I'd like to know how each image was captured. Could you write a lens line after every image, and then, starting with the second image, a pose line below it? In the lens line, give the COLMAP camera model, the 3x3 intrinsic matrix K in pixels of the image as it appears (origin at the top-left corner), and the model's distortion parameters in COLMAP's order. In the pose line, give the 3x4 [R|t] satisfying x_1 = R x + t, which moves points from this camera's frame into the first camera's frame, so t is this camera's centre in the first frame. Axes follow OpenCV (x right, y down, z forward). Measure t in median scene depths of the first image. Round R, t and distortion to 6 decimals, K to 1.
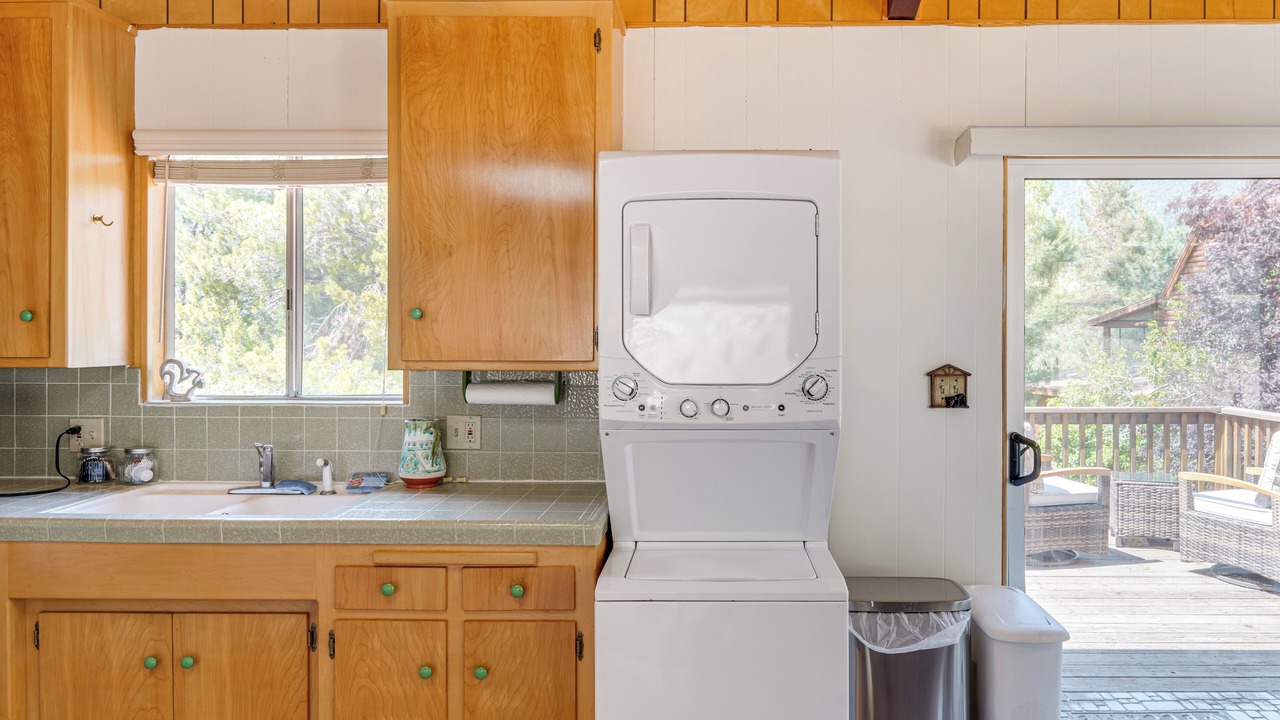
lens RADIAL K [[878.7, 0, 705.2], [0, 878.7, 341.6], [0, 0, 1]] dist [-0.004796, -0.002976]
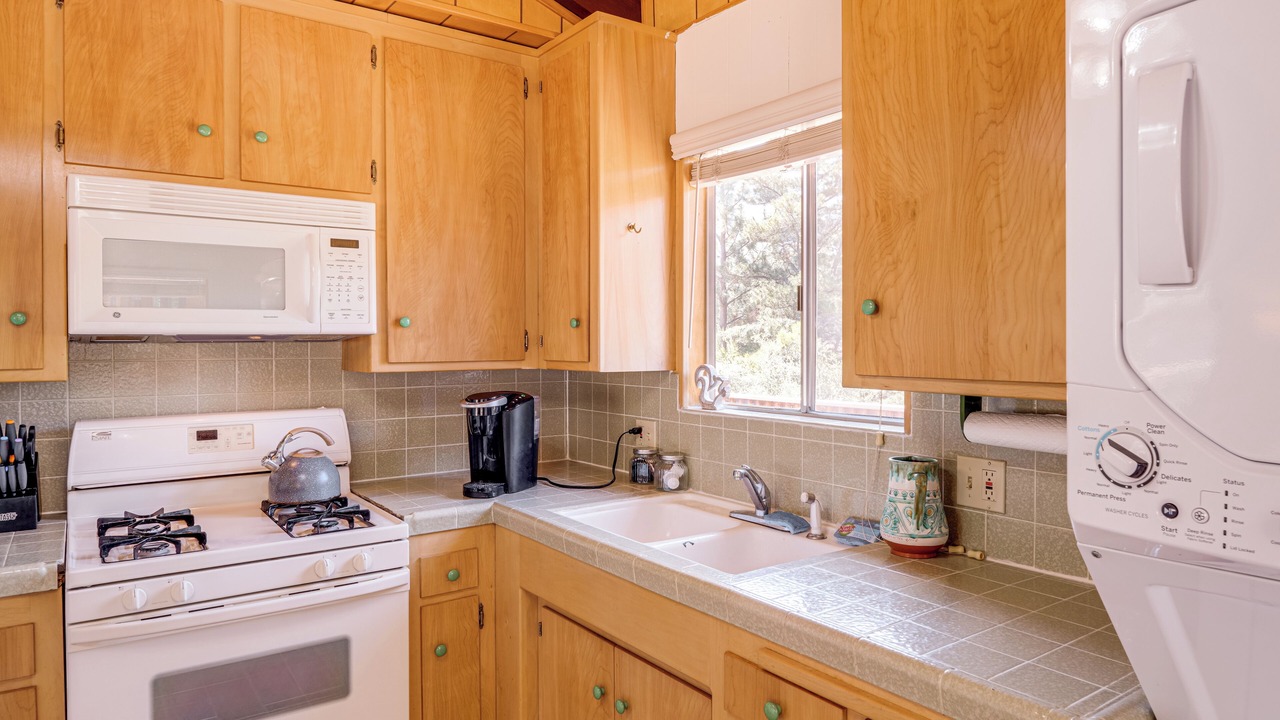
lens RADIAL K [[799.6, 0, 635.6], [0, 799.6, 346.3], [0, 0, 1]] dist [-0.002214, -0.006641]
pose [[0.592381, 0.001466, -0.805657, 0.060318], [-0.002433, 0.999997, 0.000031, -0.000747], [0.805654, 0.001942, 0.592383, 0.434220]]
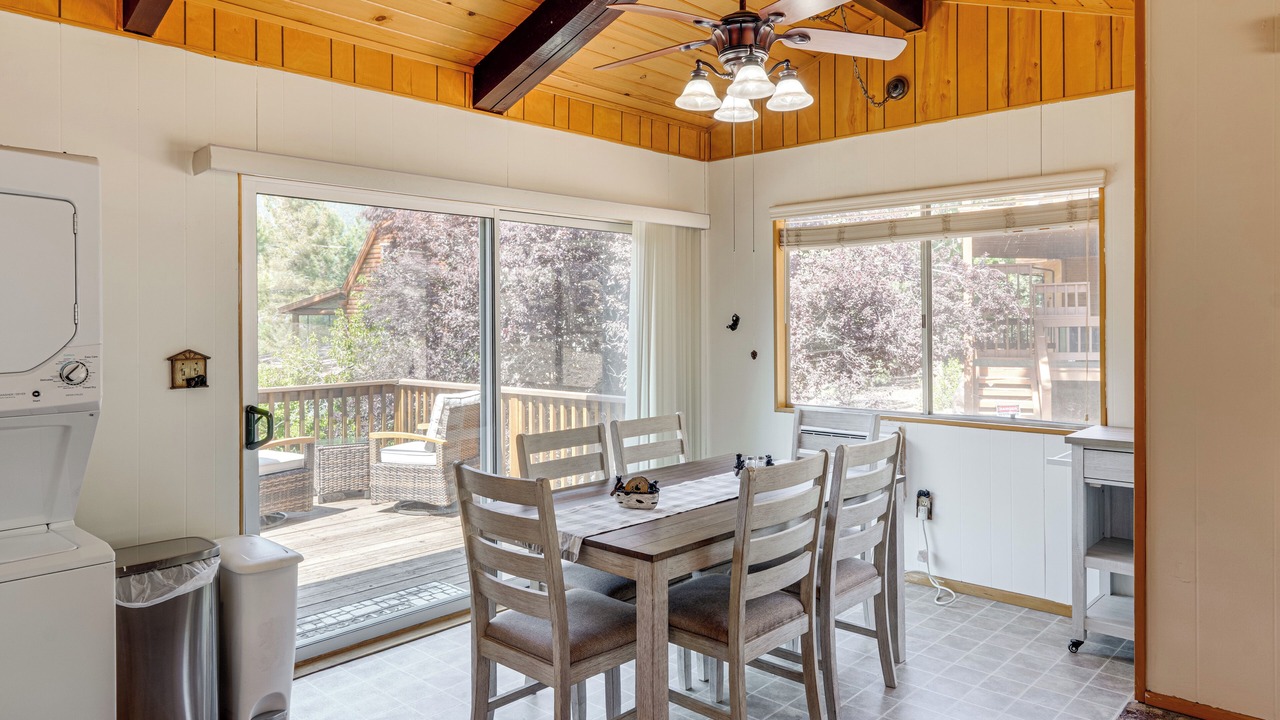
lens RADIAL K [[835.5, 0, 664.5], [0, 835.5, 325.7], [0, 0, 1]] dist [0.017094, -0.004191]
pose [[0.661945, -0.007163, 0.749518, -0.128644], [0.009074, 0.999958, 0.001542, -0.000971], [-0.749498, 0.005781, 0.661982, -0.177183]]
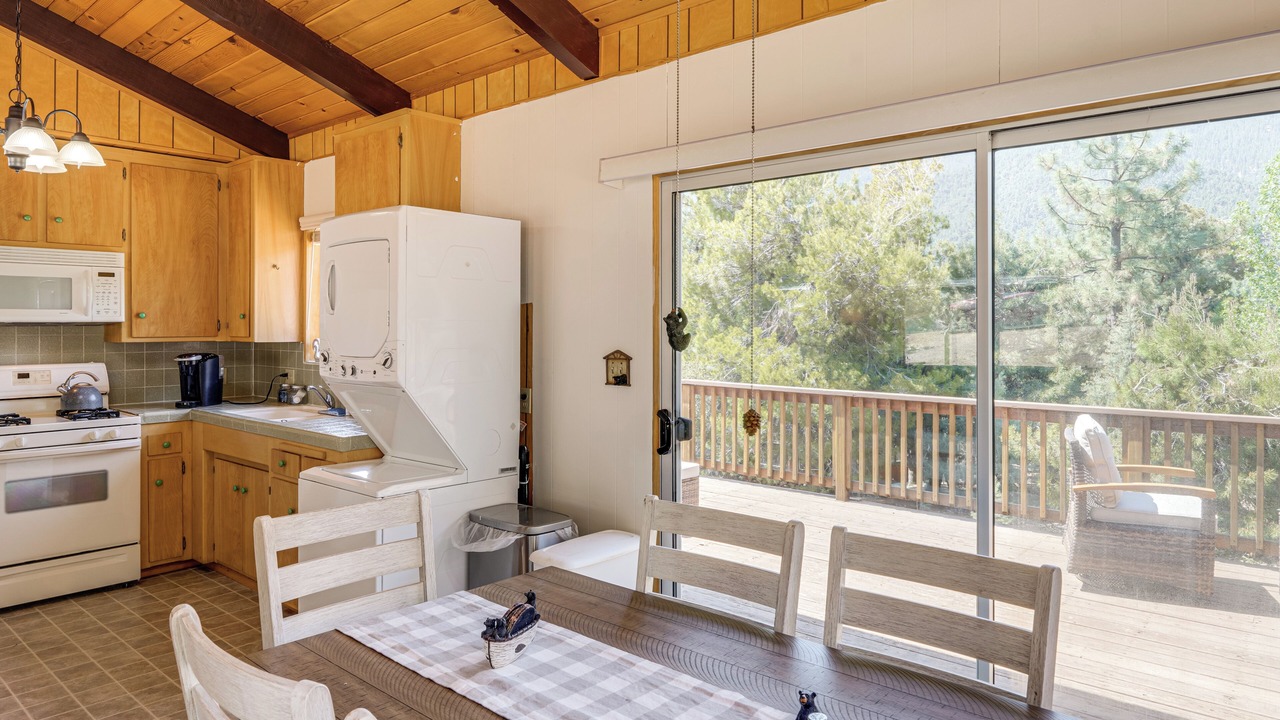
lens RADIAL K [[799.6, 0, 626.3], [0, 799.6, 324.1], [0, 0, 1]] dist [-0.002214, -0.006641]
pose [[0.760638, -0.000507, -0.649177, 1.018914], [-0.005541, 0.999958, -0.007274, -0.002583], [0.649153, 0.009130, 0.760603, 0.150380]]
